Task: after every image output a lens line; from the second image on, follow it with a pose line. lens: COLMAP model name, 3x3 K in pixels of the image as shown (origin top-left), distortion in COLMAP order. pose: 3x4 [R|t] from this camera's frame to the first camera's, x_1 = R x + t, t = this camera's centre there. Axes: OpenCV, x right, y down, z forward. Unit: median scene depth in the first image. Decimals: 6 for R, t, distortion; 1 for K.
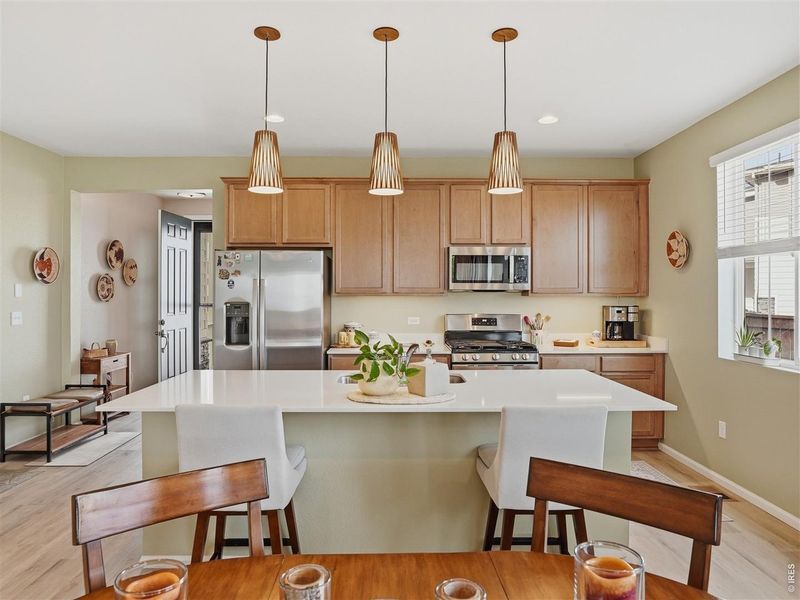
lens RADIAL K [[519.0, 0, 401.6], [0, 519.0, 295.0], [0, 0, 1]] dist [-0.030836, 0.002462]
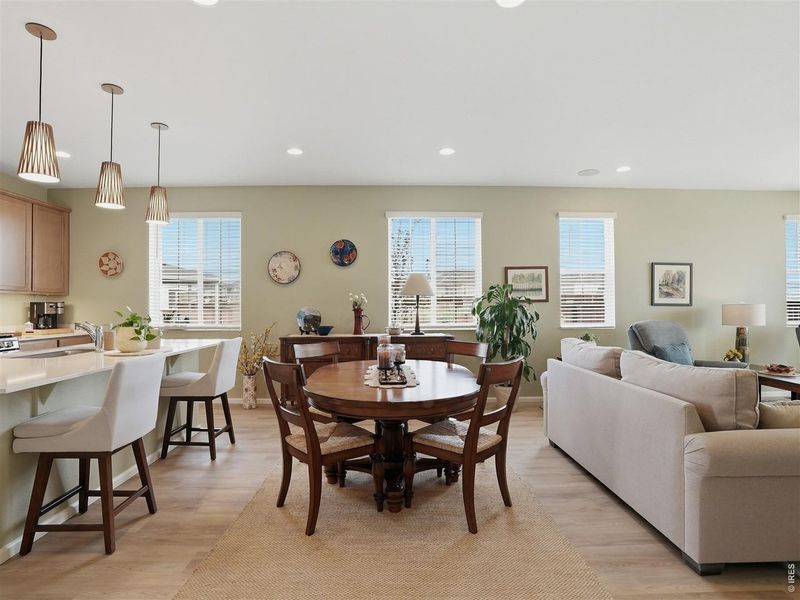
lens RADIAL K [[423.9, 0, 396.4], [0, 423.9, 308.2], [0, 0, 1]] dist [-0.066592, 0.025956]
pose [[-0.006716, -0.001672, 0.999976, -0.609192], [0.003987, 0.999991, 0.001699, 0.037644], [-0.999969, 0.003999, -0.006709, 0.143741]]
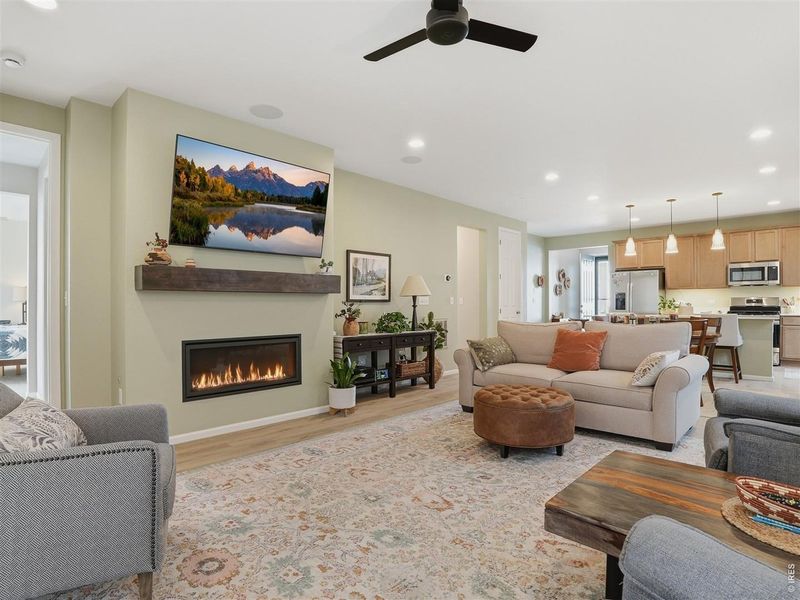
lens RADIAL K [[436.7, 0, 397.2], [0, 436.7, 303.9], [0, 0, 1]] dist [-0.067696, 0.028775]
pose [[0.716105, -0.005820, -0.697968, 0.315086], [0.004960, 0.999982, -0.003249, 0.061529], [0.697975, -0.001135, 0.716121, -1.087331]]
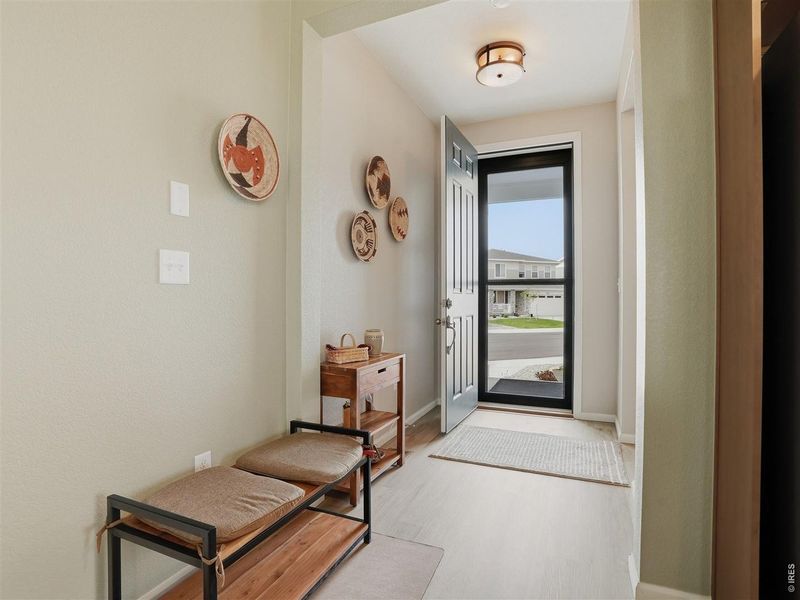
lens RADIAL K [[421.1, 0, 402.3], [0, 421.1, 302.4], [0, 0, 1]] dist [-0.056420, 0.023684]
pose [[0.915226, 0.001060, -0.402939, -0.422335], [0.000265, 0.999995, 0.003232, 0.067116], [0.402941, -0.003065, 0.915221, 0.714244]]
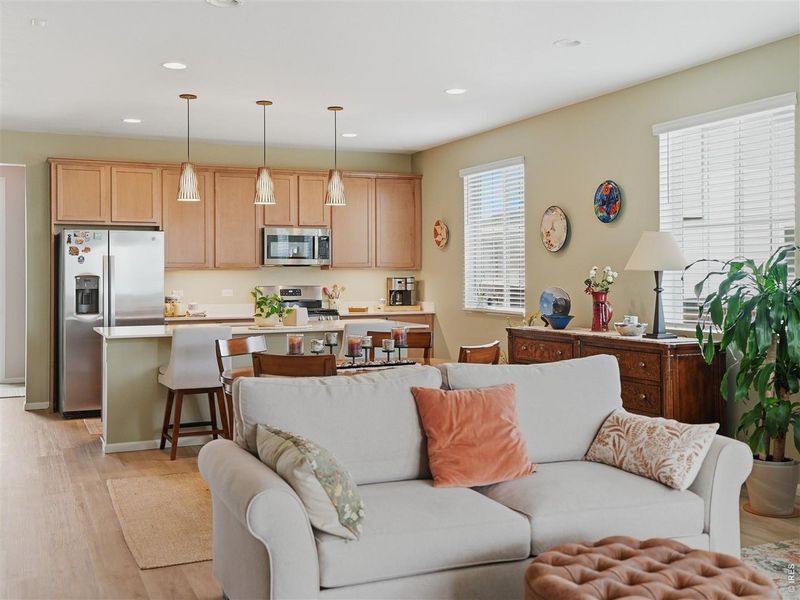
lens RADIAL K [[873.8, 0, 400.1], [0, 873.8, 268.0], [0, 0, 1]] dist [0.074041, 0.002829]
pose [[0.919622, -0.003063, 0.392793, -0.391601], [0.006270, 0.999957, -0.006880, 0.012417], [-0.392755, 0.008790, 0.919601, -0.905816]]
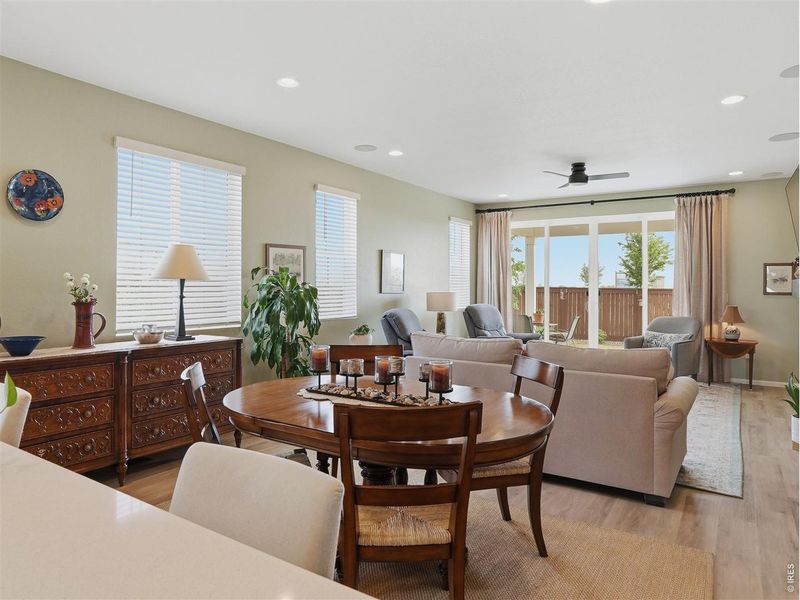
lens RADIAL K [[525.8, 0, 400.7], [0, 525.8, 282.3], [0, 0, 1]] dist [-0.025484, 0.001999]
pose [[-0.828411, 0.001138, 0.560120, -0.323918], [-0.004679, 0.999949, -0.008952, 0.018758], [-0.560101, -0.010037, -0.828363, 0.575881]]
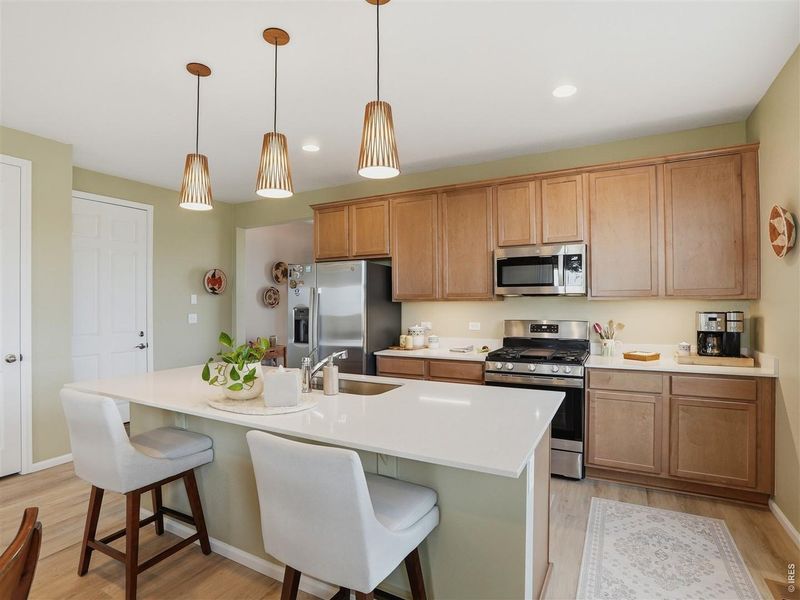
lens RADIAL K [[421.1, 0, 402.3], [0, 421.1, 302.4], [0, 0, 1]] dist [-0.056420, 0.023684]
pose [[0.878487, -0.006960, -0.477716, 0.305915], [0.004542, 0.999970, -0.006215, 0.008472], [0.477745, 0.003289, 0.878492, 0.231264]]
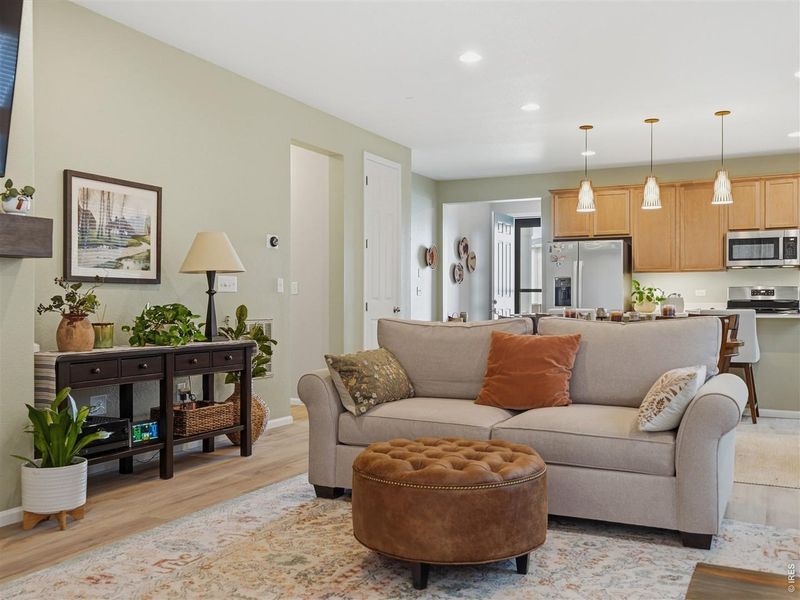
lens RADIAL K [[771.4, 0, 400.0], [0, 771.4, 300.0], [0, 0, 1]] dist [0.001311, 0.093394]
pose [[0.894337, -0.005177, -0.447364, 0.219716], [0.002146, 0.999971, -0.007282, 0.082659], [0.447388, 0.005552, 0.894323, -1.028787]]
